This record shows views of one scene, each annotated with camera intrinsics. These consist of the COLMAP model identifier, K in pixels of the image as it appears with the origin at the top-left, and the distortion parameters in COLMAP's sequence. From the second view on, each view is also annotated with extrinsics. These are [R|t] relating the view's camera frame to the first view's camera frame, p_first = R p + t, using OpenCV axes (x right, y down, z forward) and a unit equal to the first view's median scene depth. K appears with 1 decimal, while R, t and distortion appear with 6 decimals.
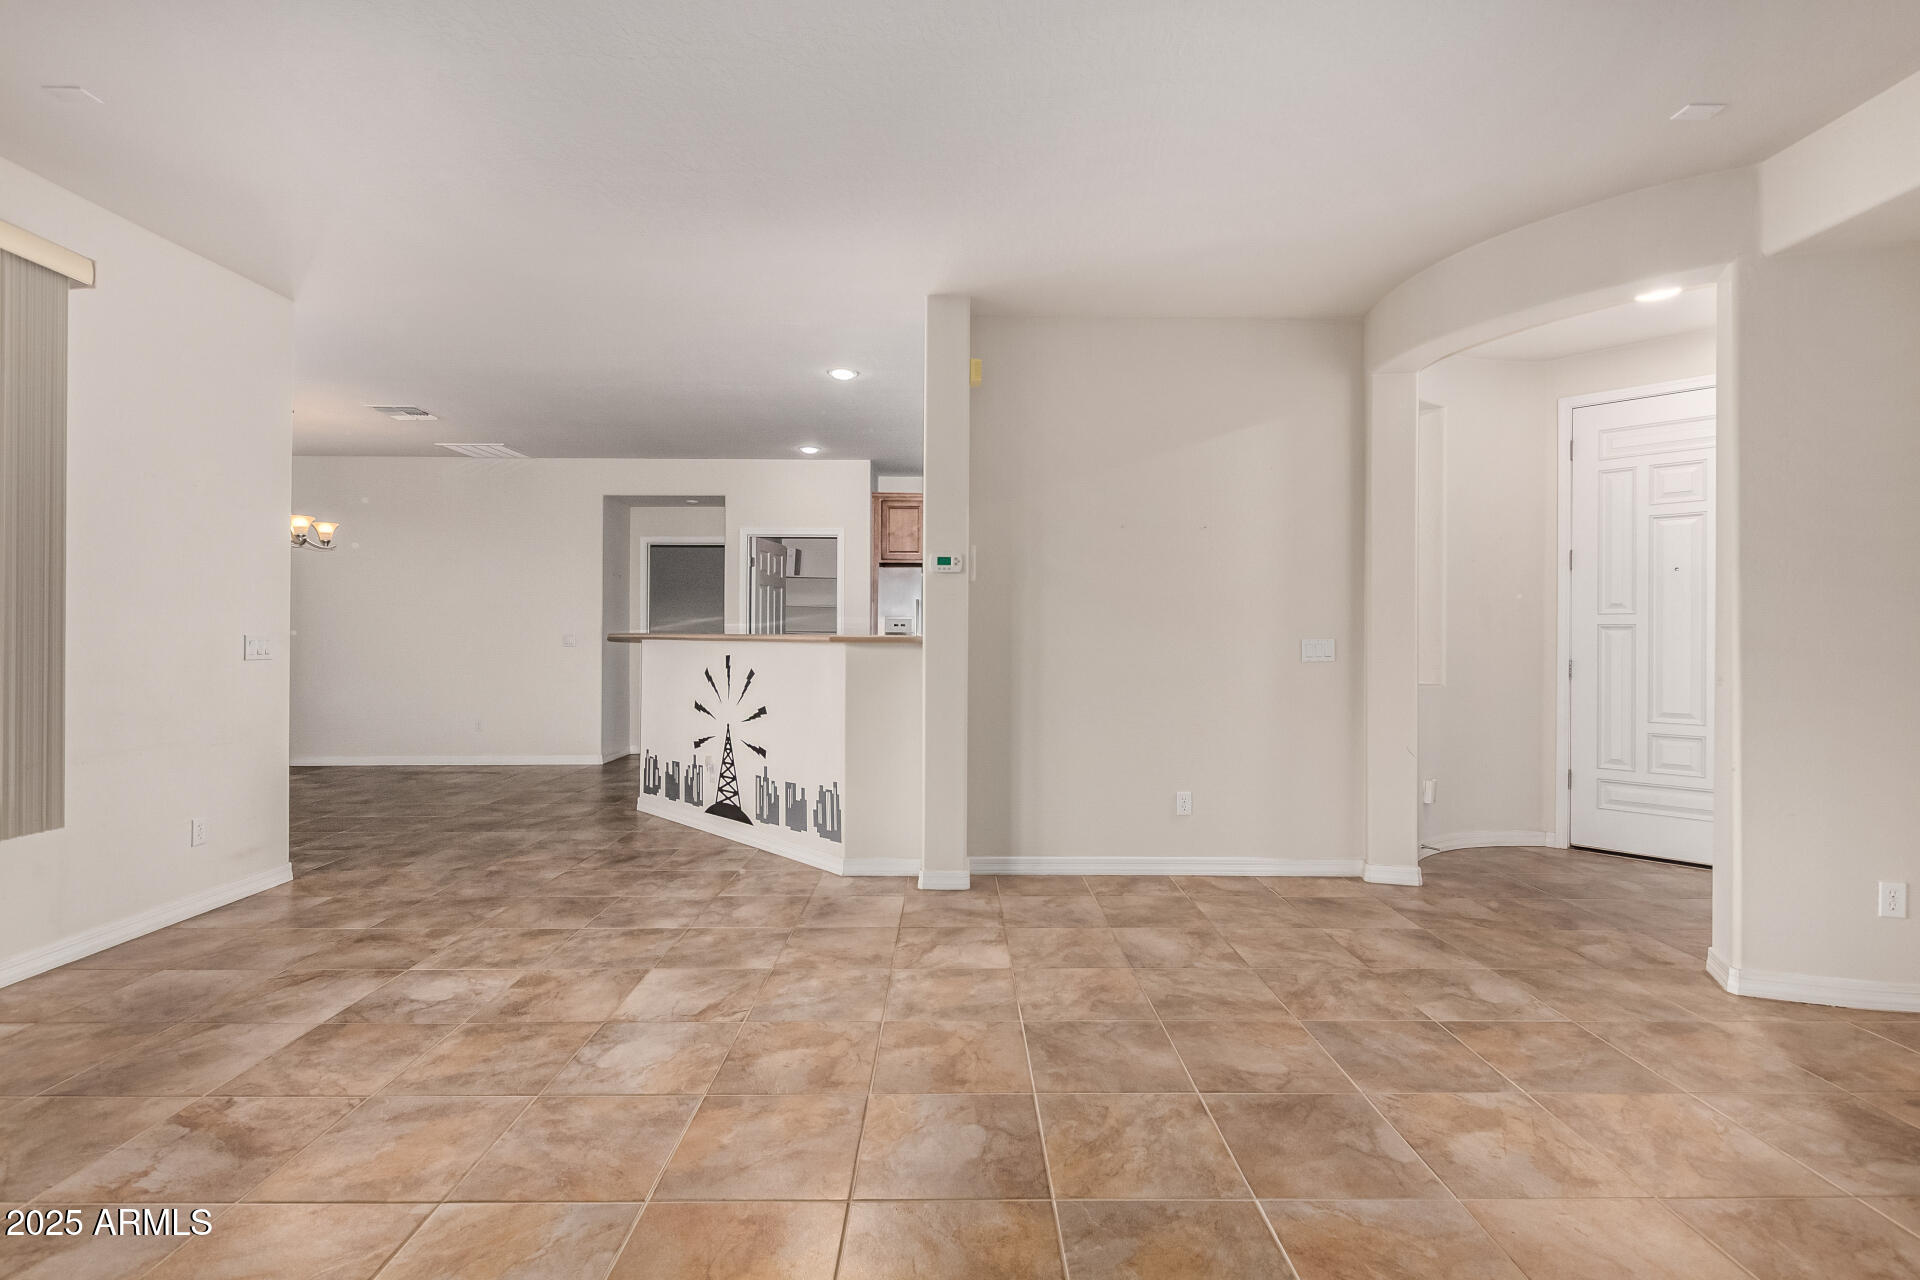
lens RADIAL K [[882.3, 0, 967.9], [0, 882.3, 634.6], [0, 0, 1]] dist [0.005384, -0.000701]
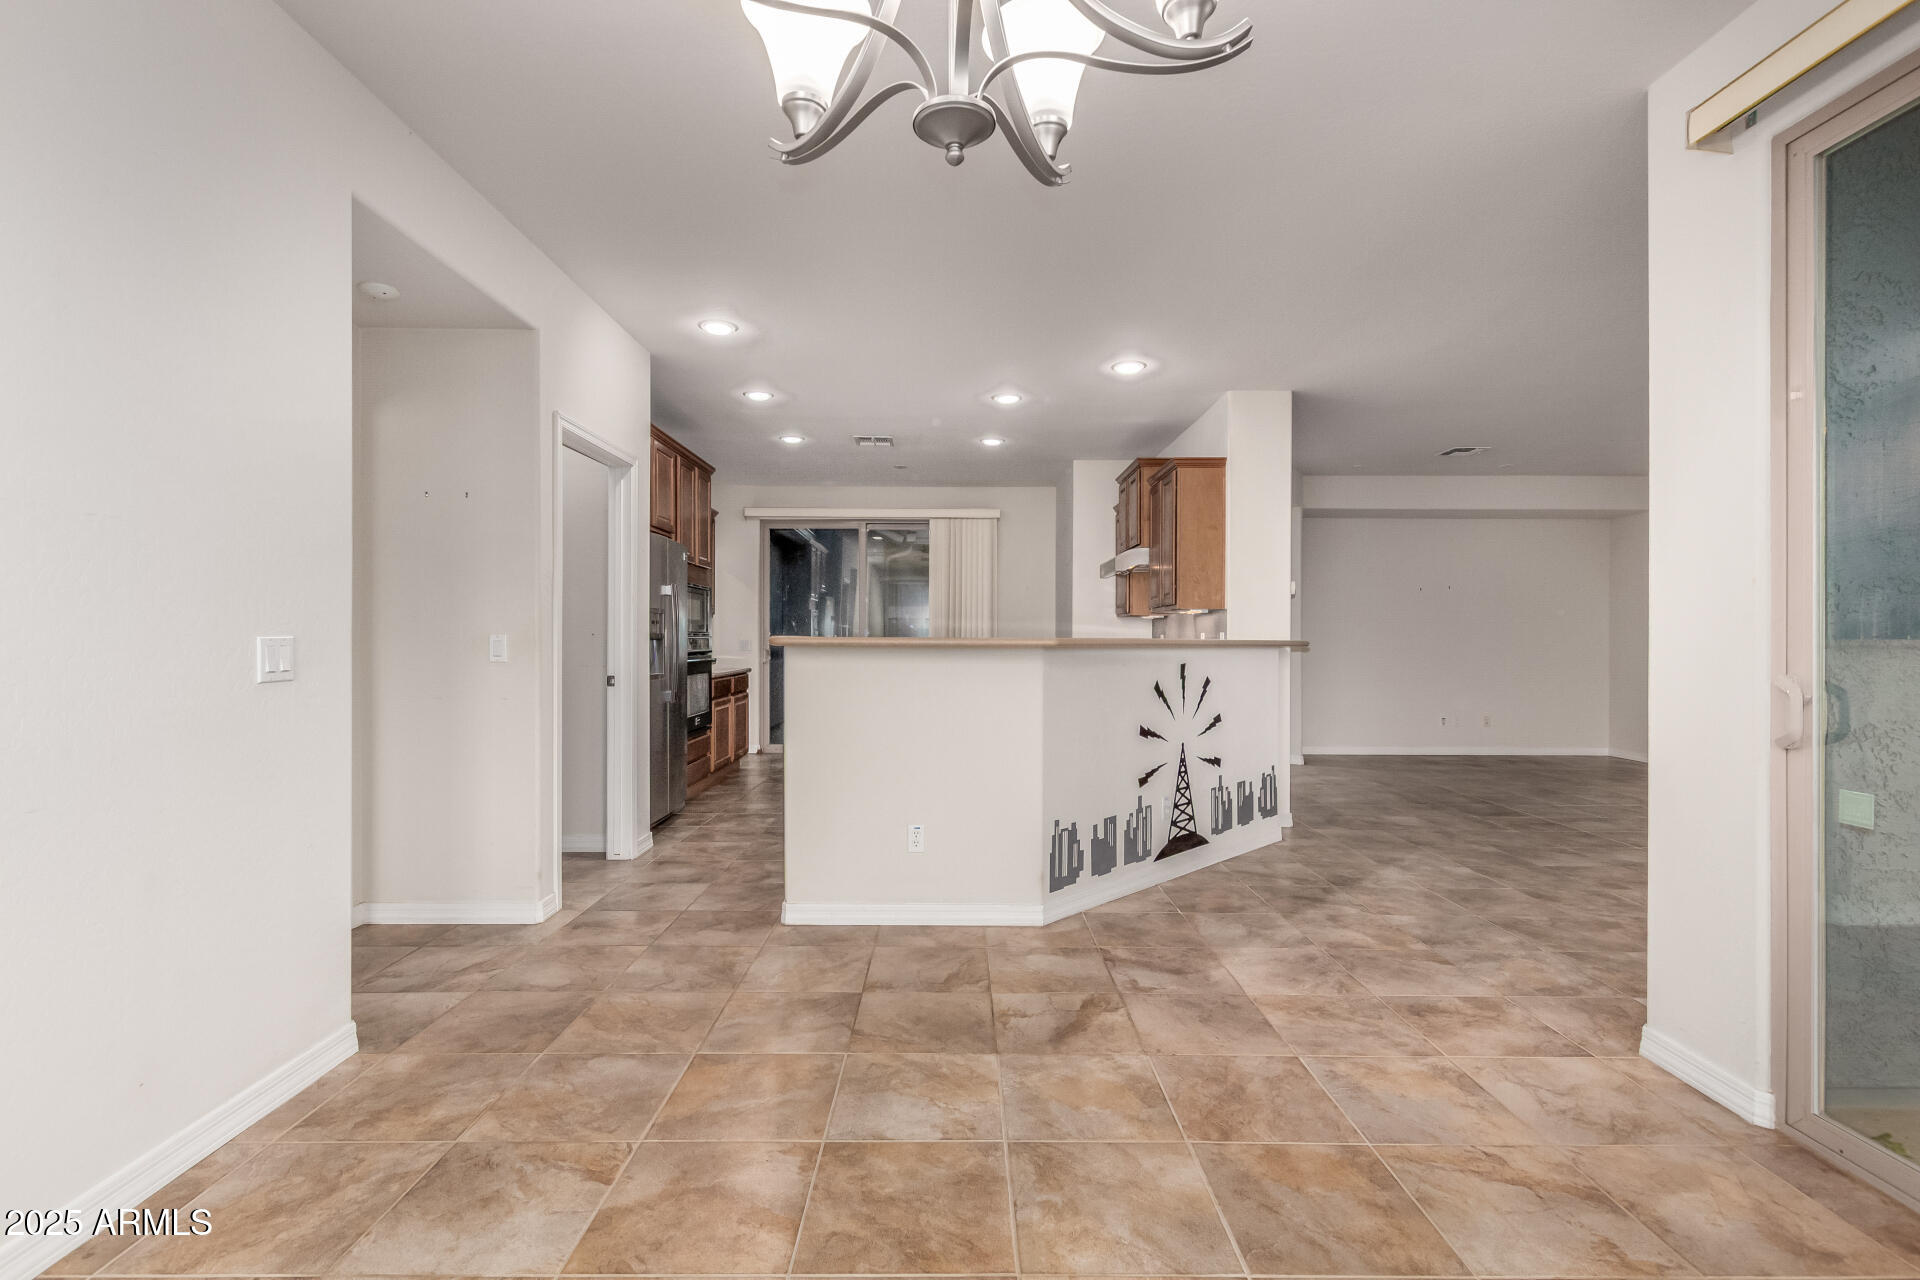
lens RADIAL K [[866.3, 0, 966.7], [0, 866.3, 641.8], [0, 0, 1]] dist [0.008917, -0.004739]
pose [[0.006536, -0.007138, 0.999953, -1.529144], [-0.003146, 0.999969, 0.007159, -0.005029], [-0.999974, -0.003193, 0.006513, 1.642317]]
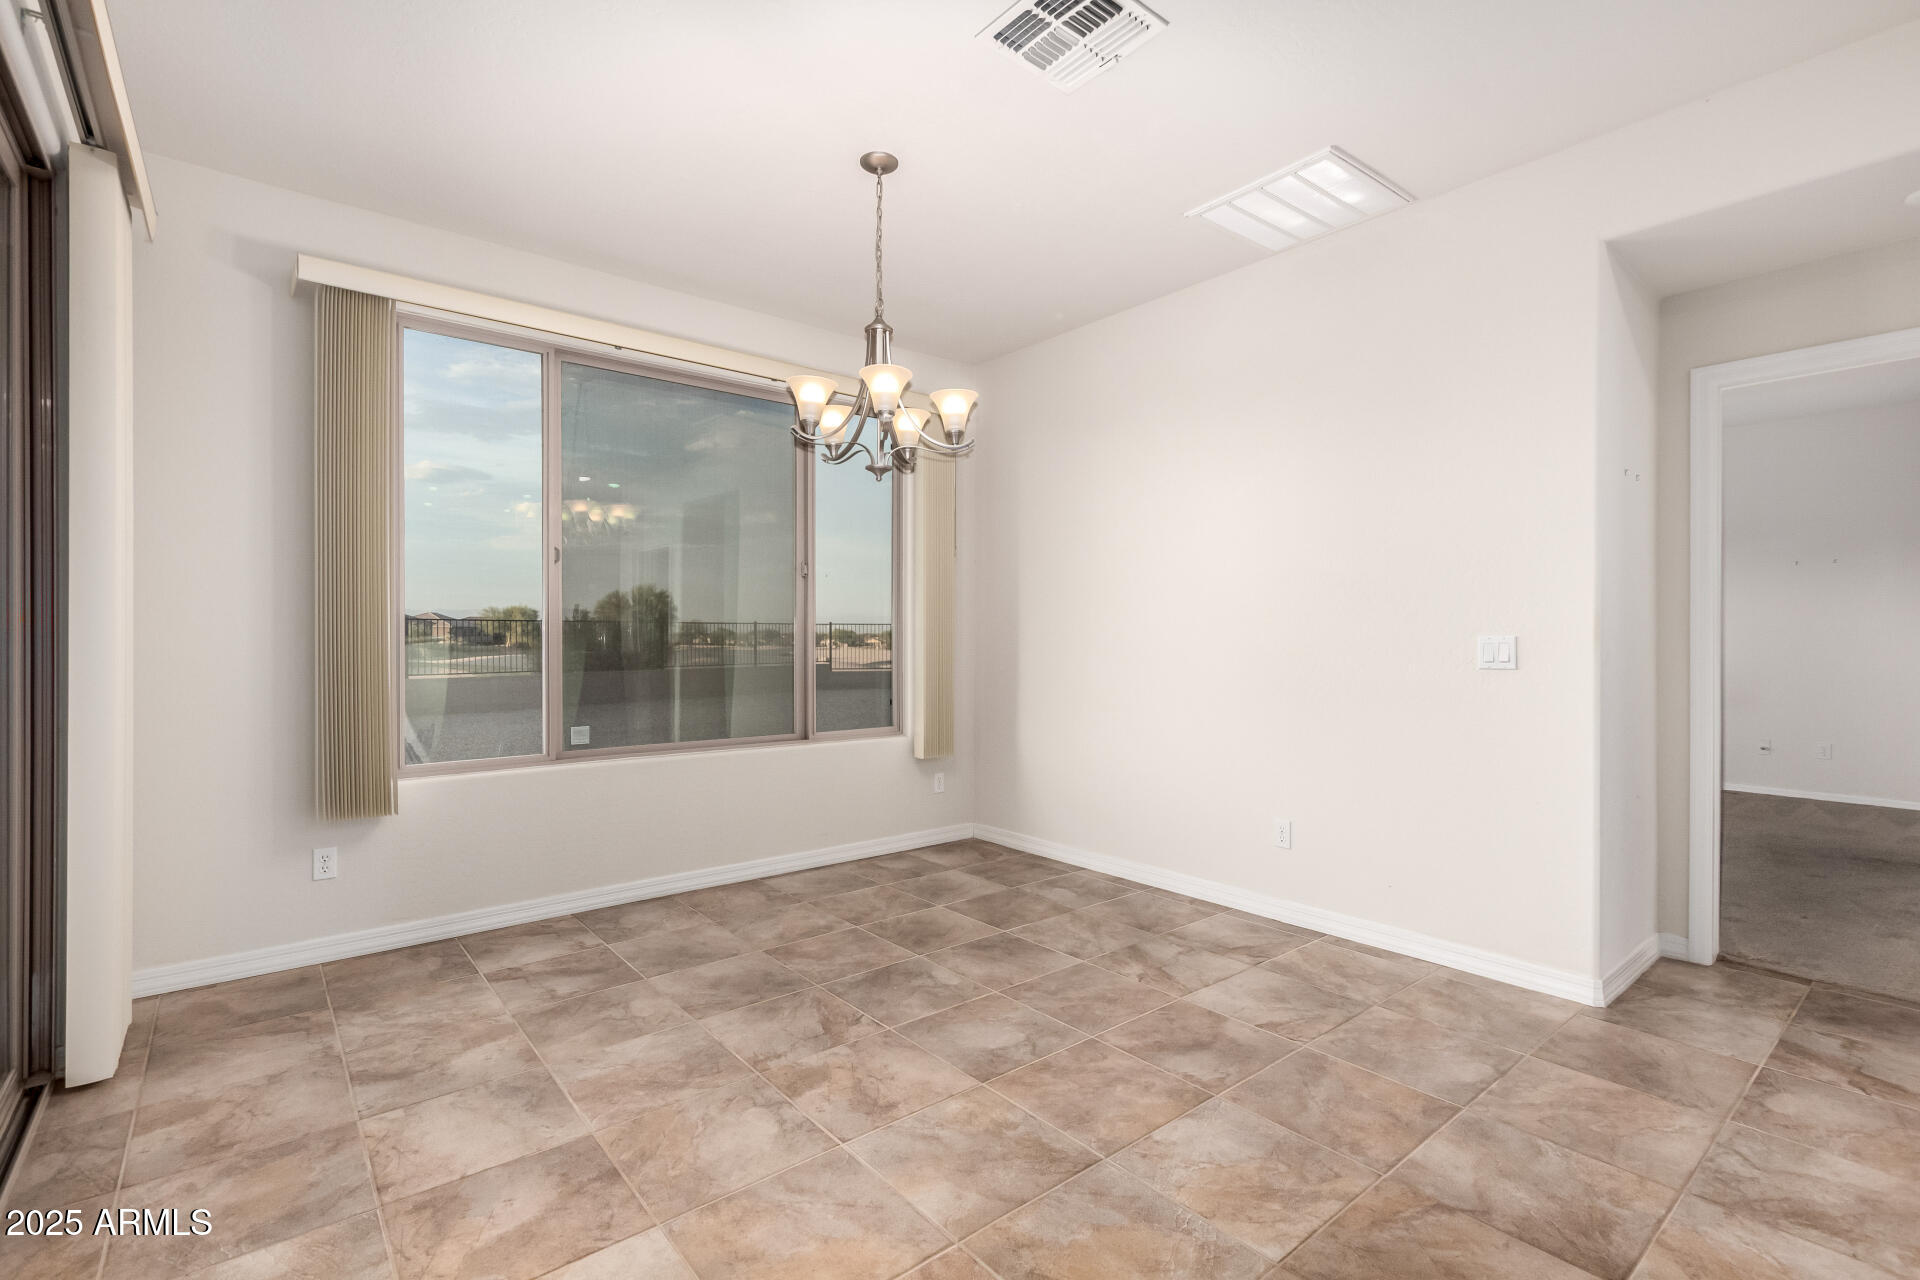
lens RADIAL K [[868.5, 0, 957.0], [0, 868.5, 635.3], [0, 0, 1]] dist [0.002714, -0.000432]
pose [[0.616778, -0.001457, -0.787136, -0.634900], [-0.000311, 0.999998, -0.002094, -0.002257], [0.787137, 0.001536, 0.616776, 1.229596]]
